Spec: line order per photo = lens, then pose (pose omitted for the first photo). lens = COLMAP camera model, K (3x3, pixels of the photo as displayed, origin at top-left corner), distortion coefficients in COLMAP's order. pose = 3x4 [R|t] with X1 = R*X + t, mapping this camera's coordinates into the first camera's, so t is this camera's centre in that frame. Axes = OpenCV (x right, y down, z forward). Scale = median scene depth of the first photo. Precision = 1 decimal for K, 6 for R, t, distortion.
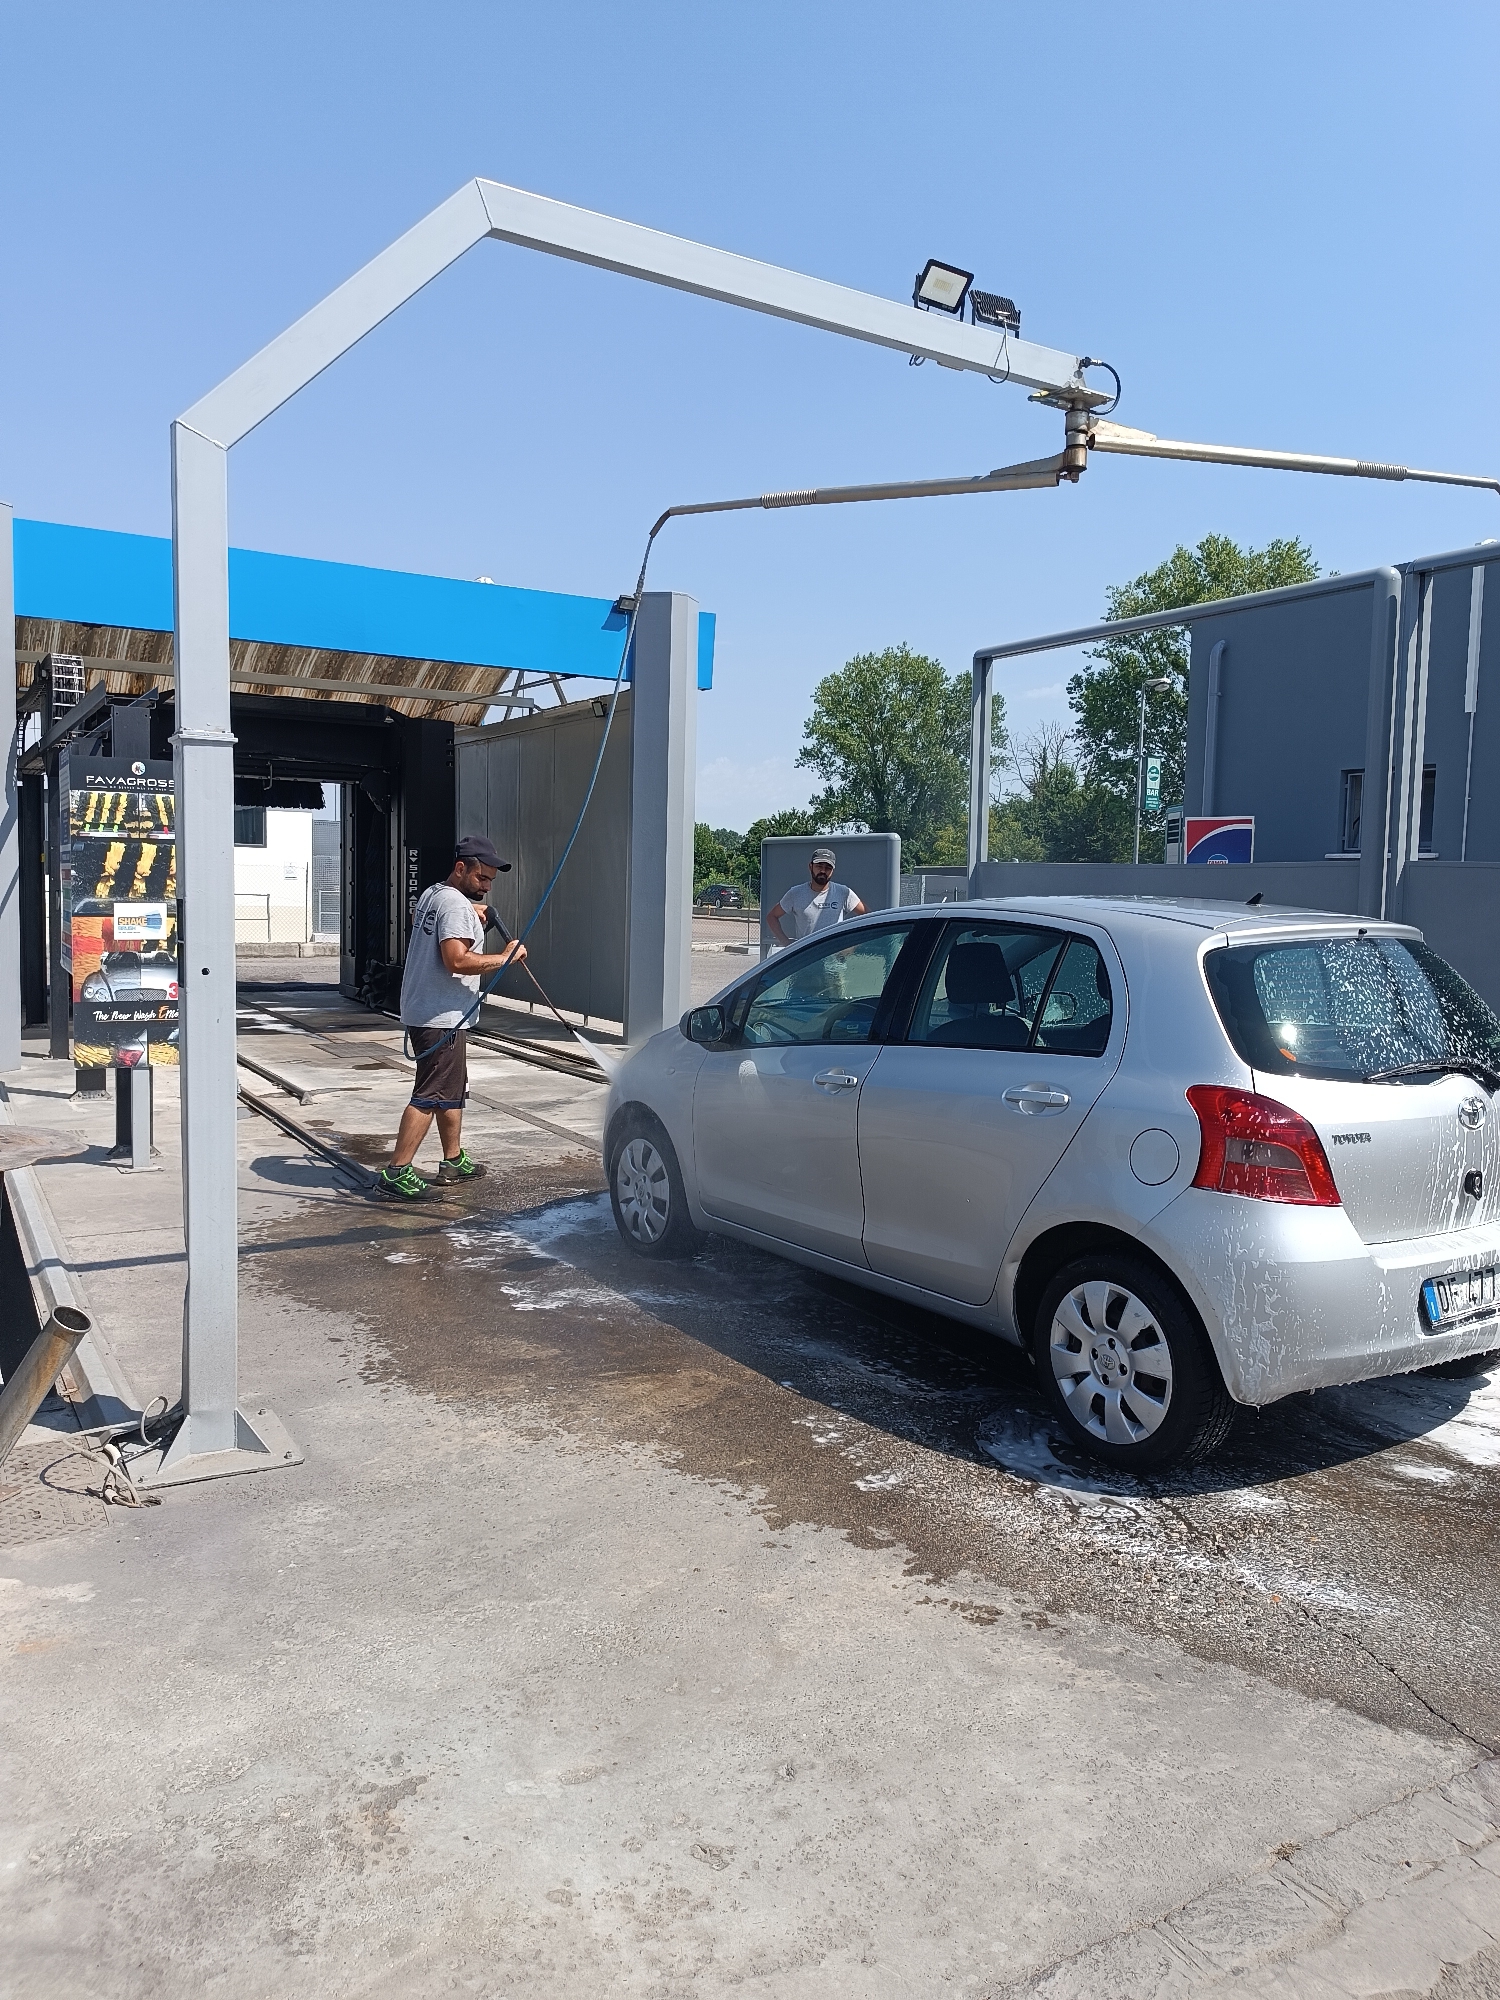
lens RADIAL K [[1434.9, 0, 752.5], [0, 1434.9, 1004.0], [0, 0, 1]] dist [0.031222, -0.019141]
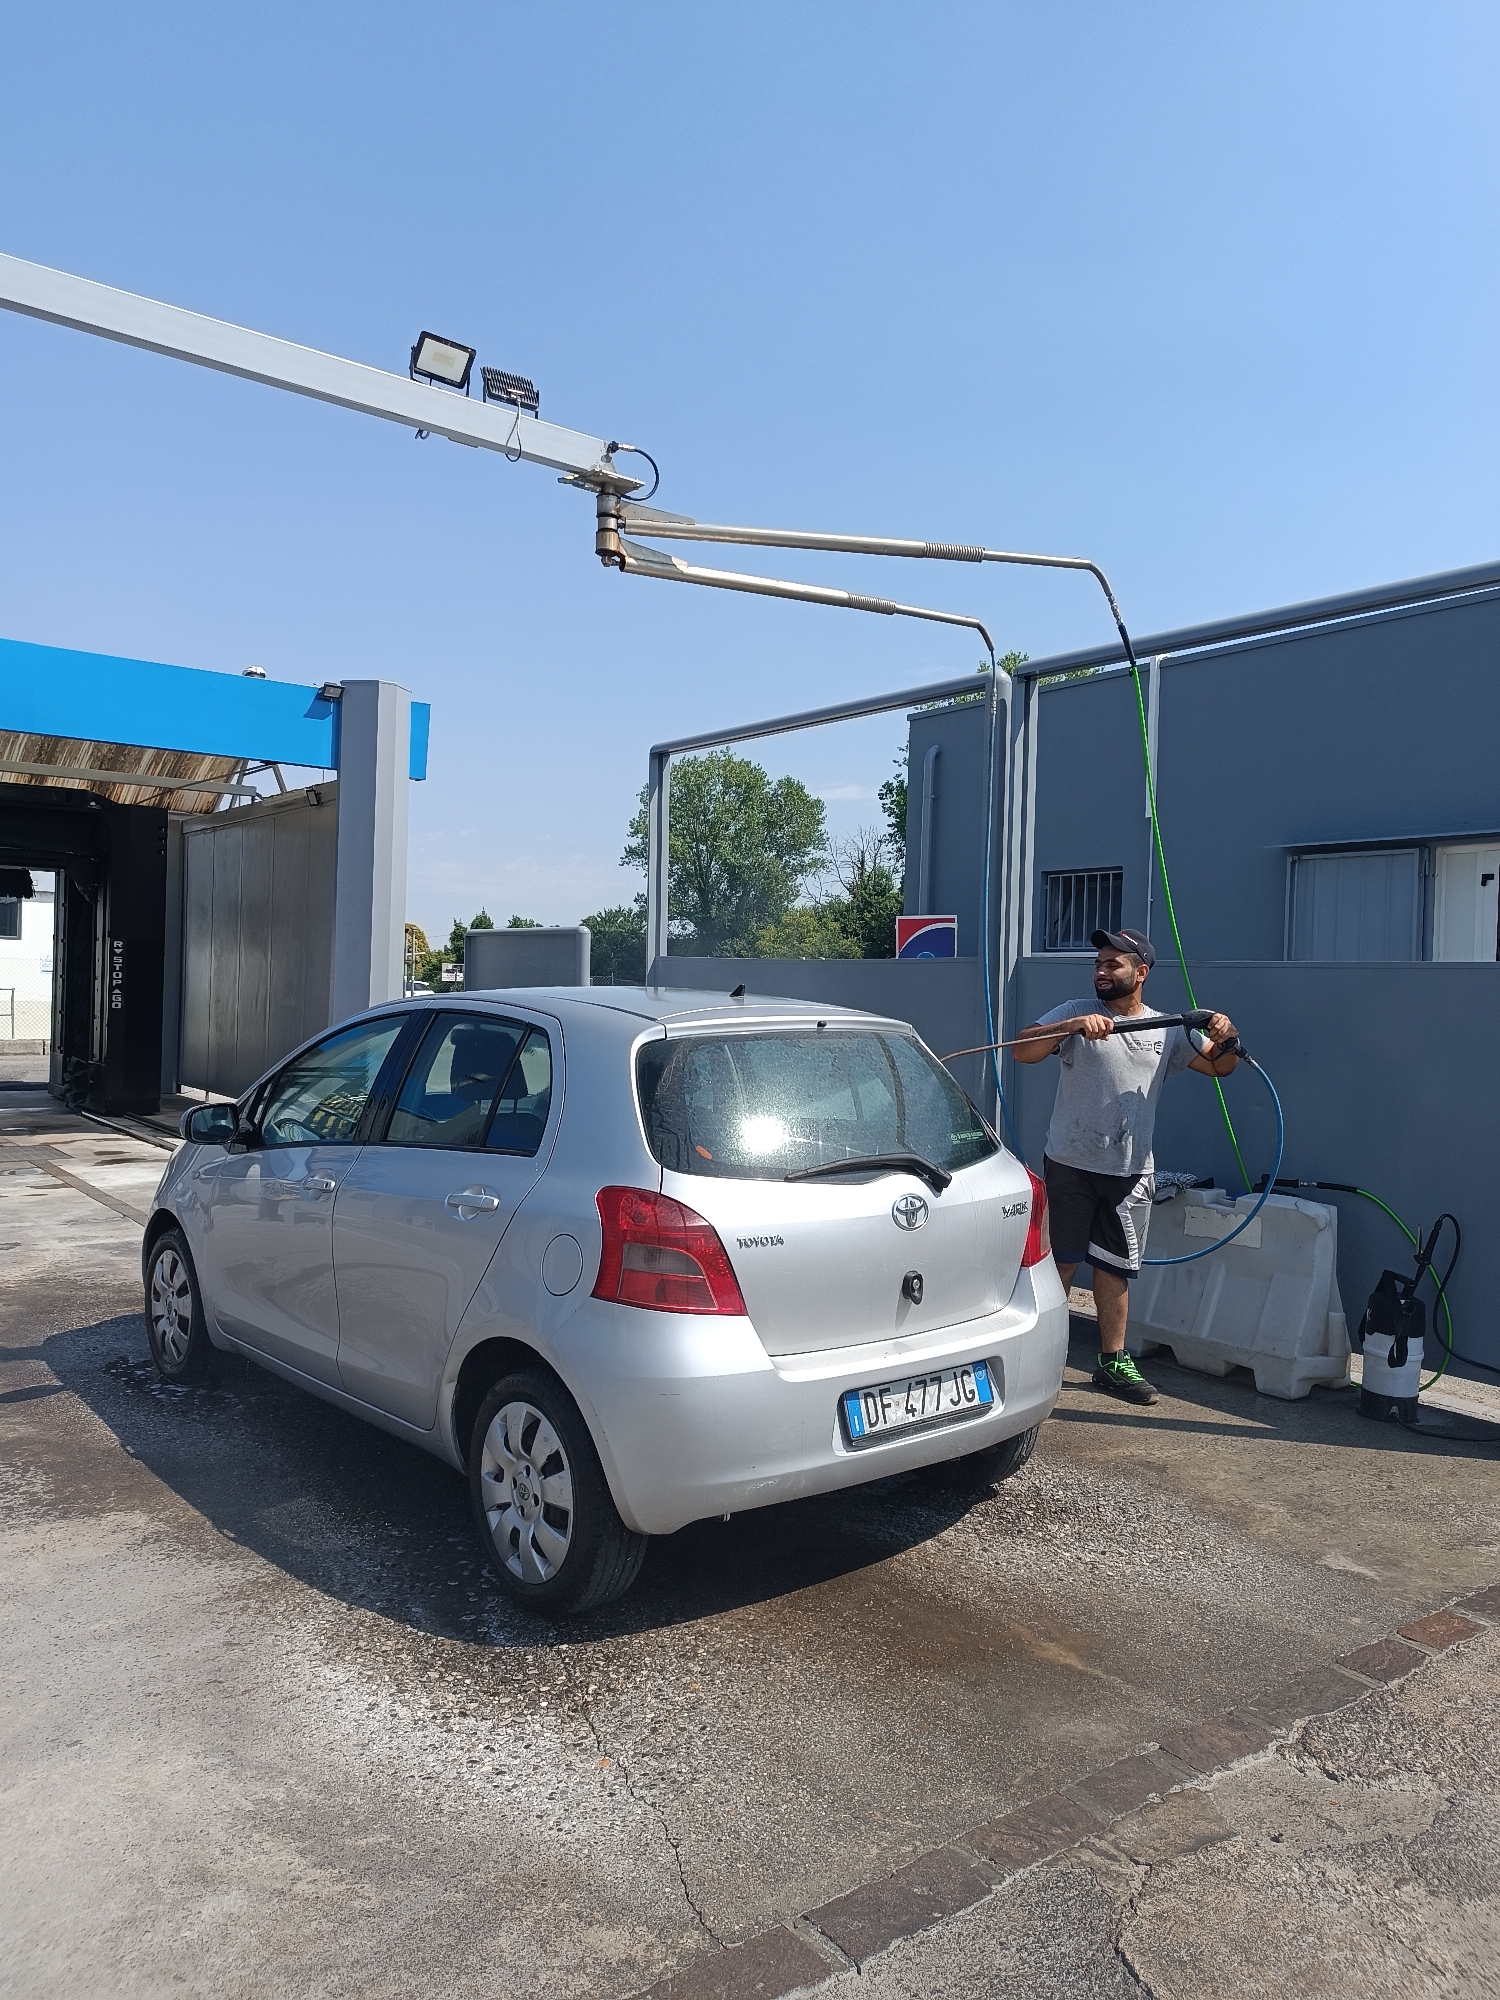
lens RADIAL K [[1434.9, 0, 731.6], [0, 1434.9, 1011.4], [0, 0, 1]] dist [0.031222, -0.019141]
pose [[0.994267, 0.003114, 0.106879, 0.210047], [0.003610, 0.998028, -0.062661, 0.001008], [-0.106863, 0.062688, 0.992296, 0.042355]]
